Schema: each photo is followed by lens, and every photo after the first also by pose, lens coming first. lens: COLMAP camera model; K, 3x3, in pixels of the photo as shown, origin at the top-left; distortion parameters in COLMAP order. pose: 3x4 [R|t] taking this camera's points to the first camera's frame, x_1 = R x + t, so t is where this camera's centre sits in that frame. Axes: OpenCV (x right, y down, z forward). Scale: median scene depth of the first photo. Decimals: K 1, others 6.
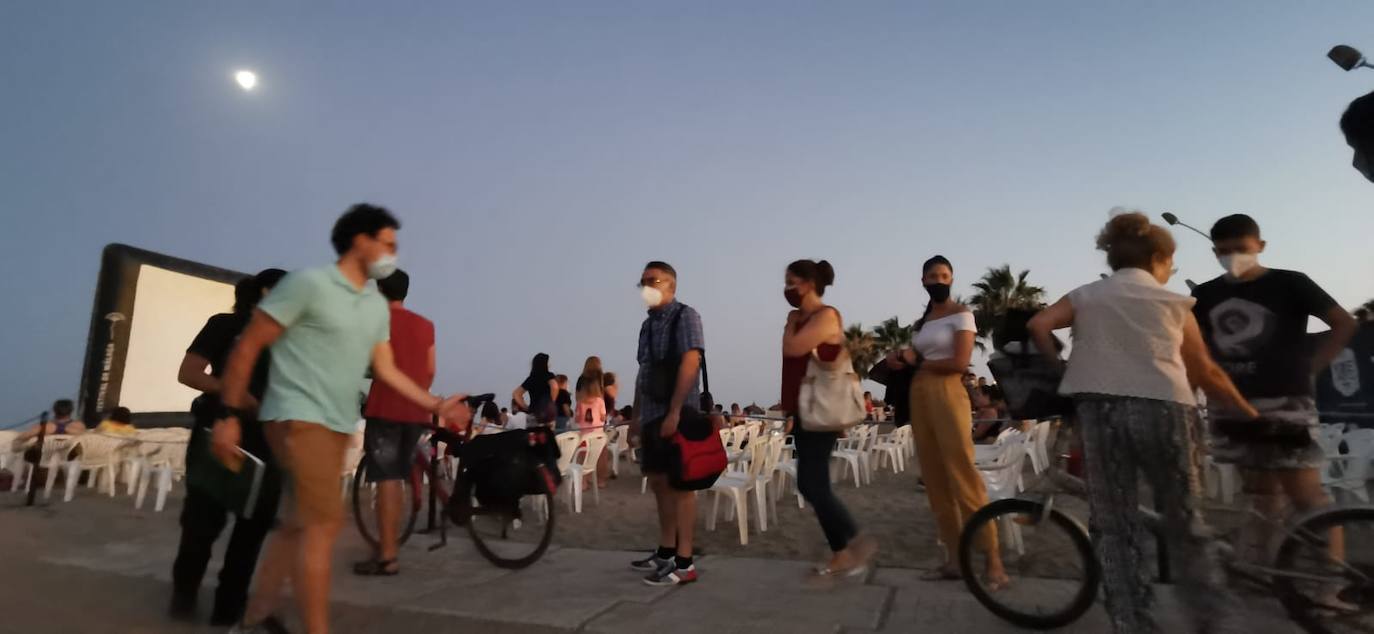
lens RADIAL K [[664.5, 0, 689.3], [0, 664.5, 311.2], [0, 0, 1]] dist [-0.040180, 0.038769]
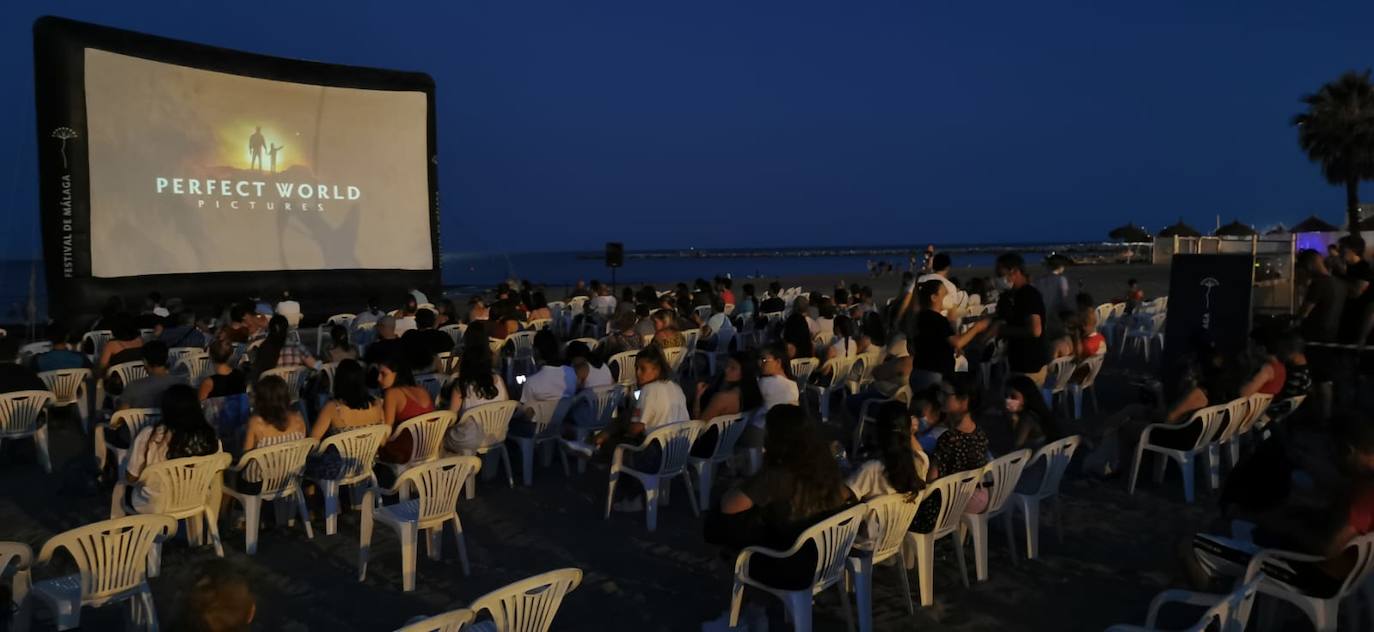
lens RADIAL K [[1055.0, 0, 687.7], [0, 1055.0, 313.4], [0, 0, 1]] dist [0.093585, -0.122670]
pose [[0.955368, 0.016934, -0.294931, 0.042341], [0.051055, 0.973868, 0.221300, -0.029382], [0.290972, -0.226481, 0.929538, 0.213037]]
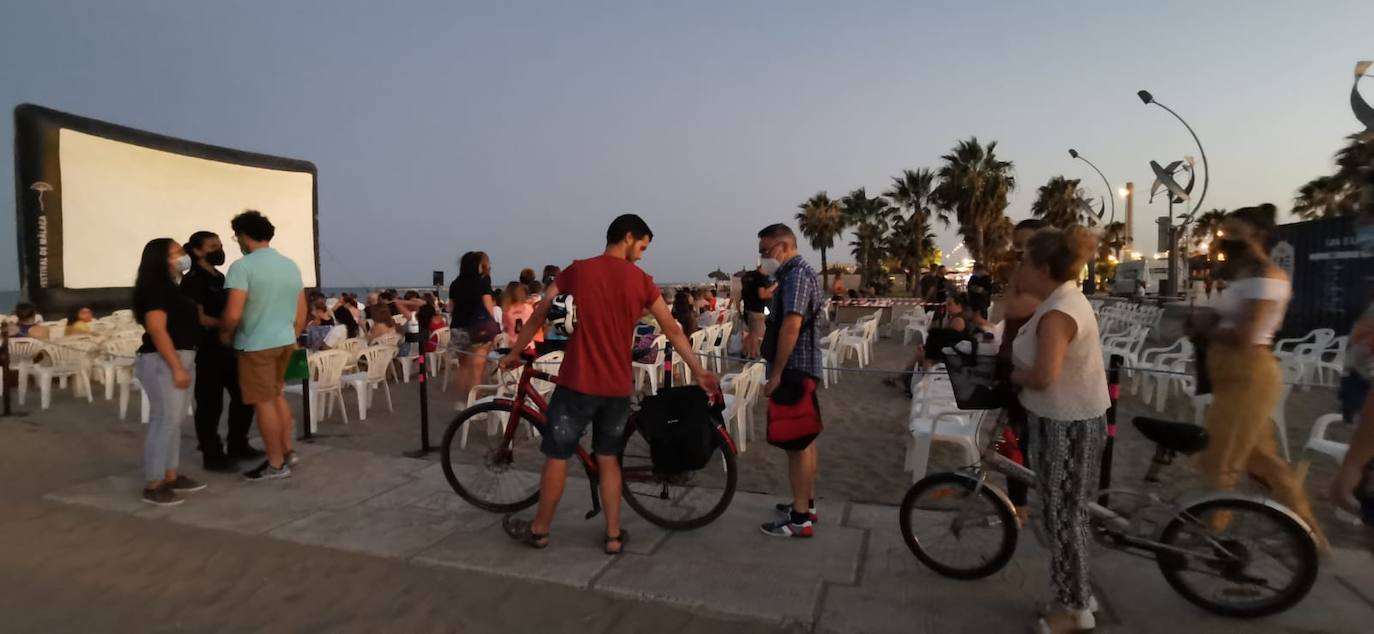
lens RADIAL K [[666.7, 0, 688.5], [0, 666.7, 308.3], [0, 0, 1]] dist [-0.040432, 0.038785]
pose [[0.998616, 0.003032, 0.052503, -0.010198], [-0.013546, 0.979480, 0.201087, -0.034061], [-0.050816, -0.201520, 0.978165, 0.000264]]
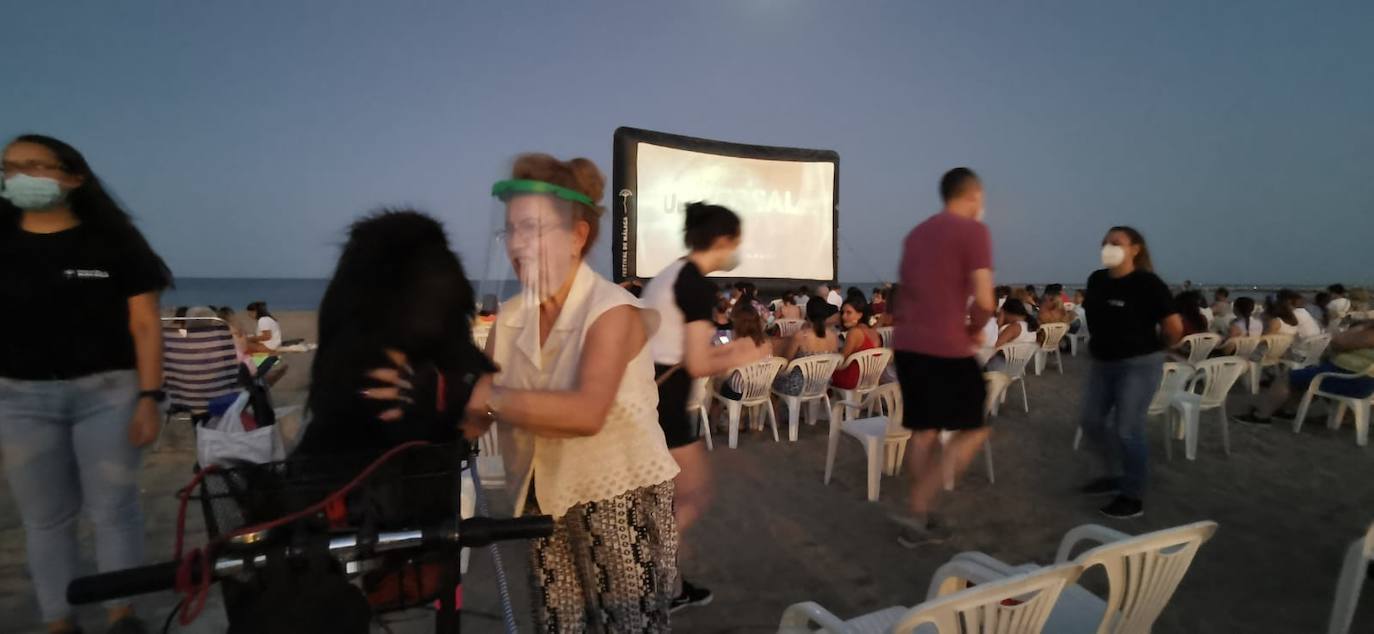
lens RADIAL K [[666.7, 0, 688.5], [0, 666.7, 308.3], [0, 0, 1]] dist [-0.040432, 0.038785]
pose [[0.744635, 0.047226, -0.665800, -0.044321], [0.092652, 0.980524, 0.173172, 0.020411], [0.661010, -0.190637, 0.725757, 0.293825]]
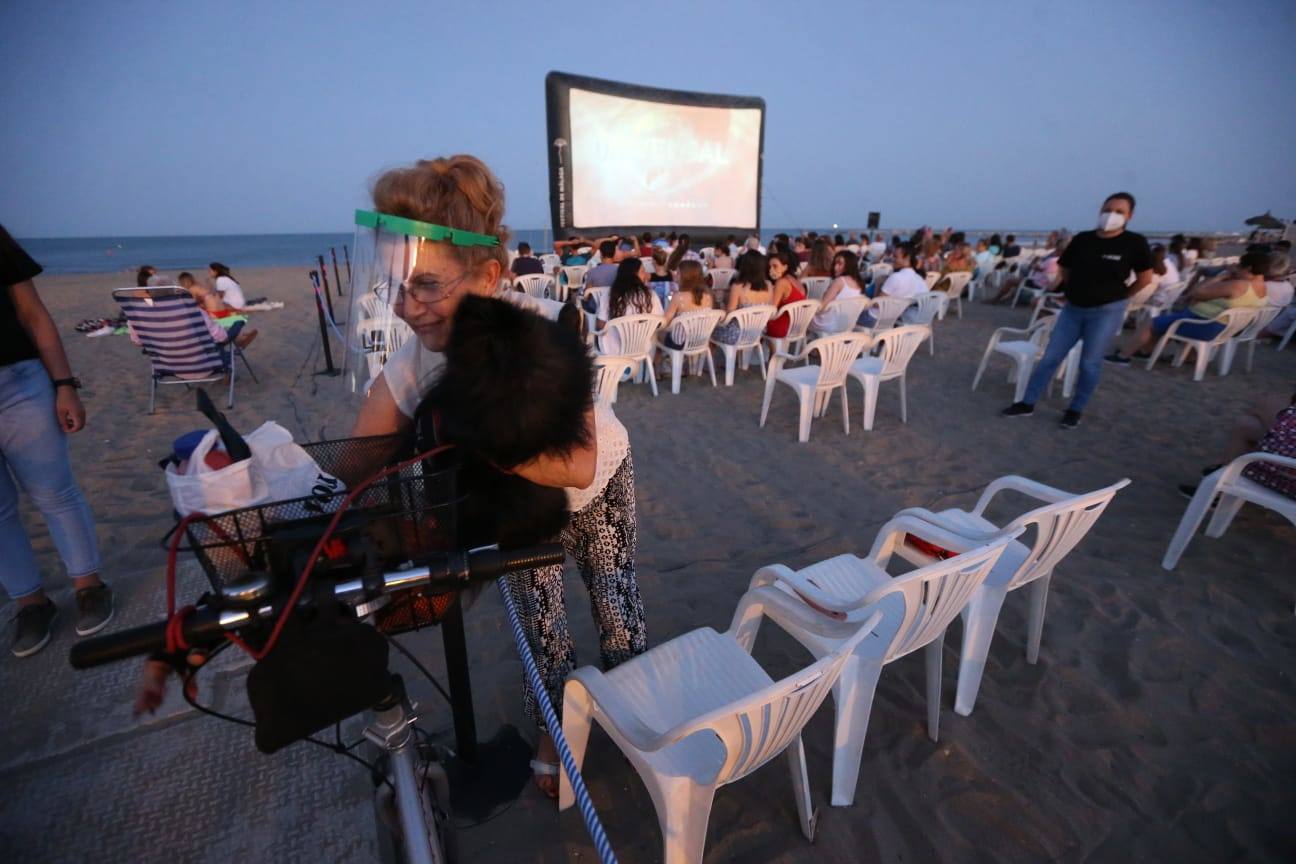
lens RADIAL K [[589.4, 0, 651.5], [0, 589.4, 426.5], [0, 0, 1]] dist [-0.052543, 0.018474]
pose [[0.776771, 0.214159, -0.592252, -0.056467], [0.094919, 0.889854, 0.446262, 0.017407], [0.622589, -0.402860, 0.670885, 0.299369]]
